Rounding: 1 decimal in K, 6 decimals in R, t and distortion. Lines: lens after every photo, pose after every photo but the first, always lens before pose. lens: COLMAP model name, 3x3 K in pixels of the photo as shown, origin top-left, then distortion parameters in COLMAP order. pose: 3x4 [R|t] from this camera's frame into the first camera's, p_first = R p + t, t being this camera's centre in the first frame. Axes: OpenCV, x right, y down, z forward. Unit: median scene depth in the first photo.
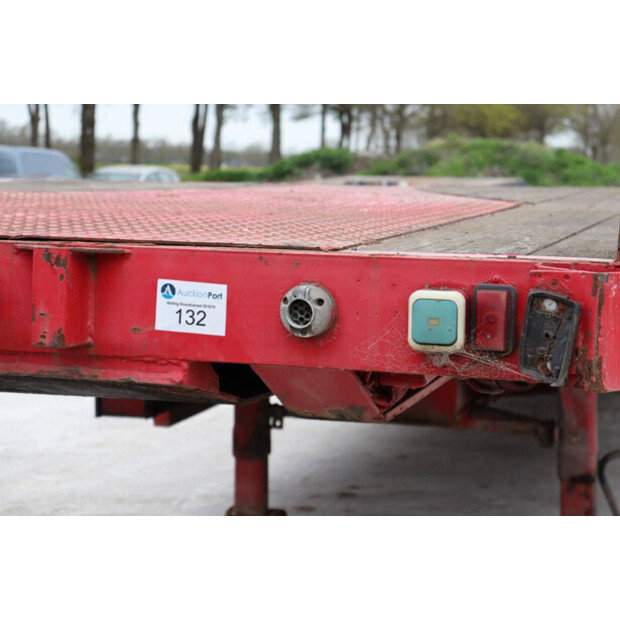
lens RADIAL K [[1448.2, 0, 310.0], [0, 1448.2, 310.0], [0, 0, 1]] dist [0.040070, 5.489920]
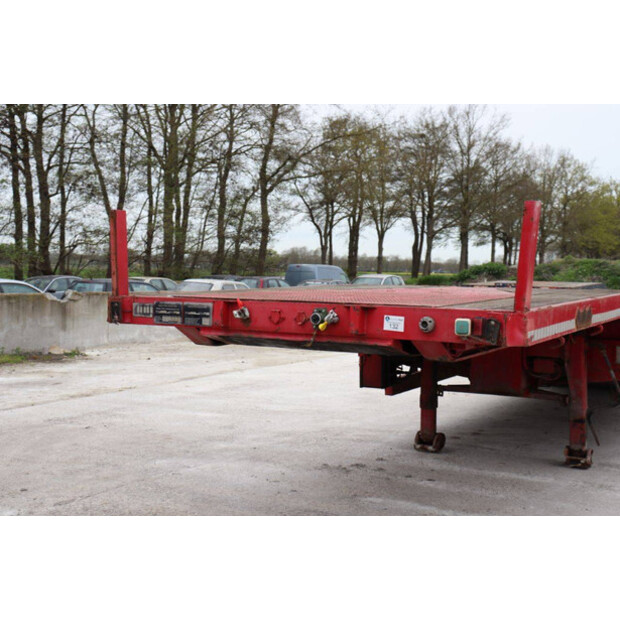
lens RADIAL K [[1302.3, 0, 310.0], [0, 1302.3, 310.0], [0, 0, 1]] dist [0.044422, 0.202220]
pose [[0.985148, 0.010199, -0.171406, 0.239038], [-0.021036, 0.997884, -0.061524, 0.152822], [0.170416, 0.064216, 0.983278, -1.978280]]
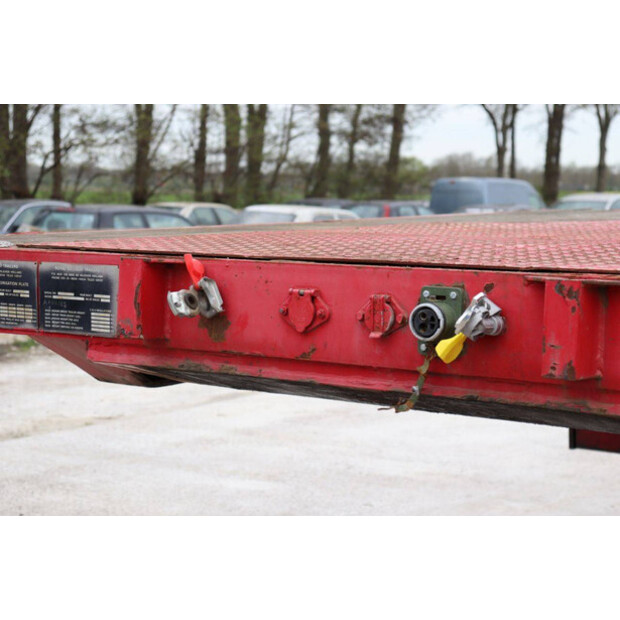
lens RADIAL K [[1448.2, 0, 310.0], [0, 1448.2, 310.0], [0, 0, 1]] dist [0.040070, 5.489920]
pose [[0.954618, 0.020117, -0.297153, -0.042311], [-0.025630, 0.999564, -0.014668, -0.002569], [0.296729, 0.021619, 0.954717, -0.006090]]
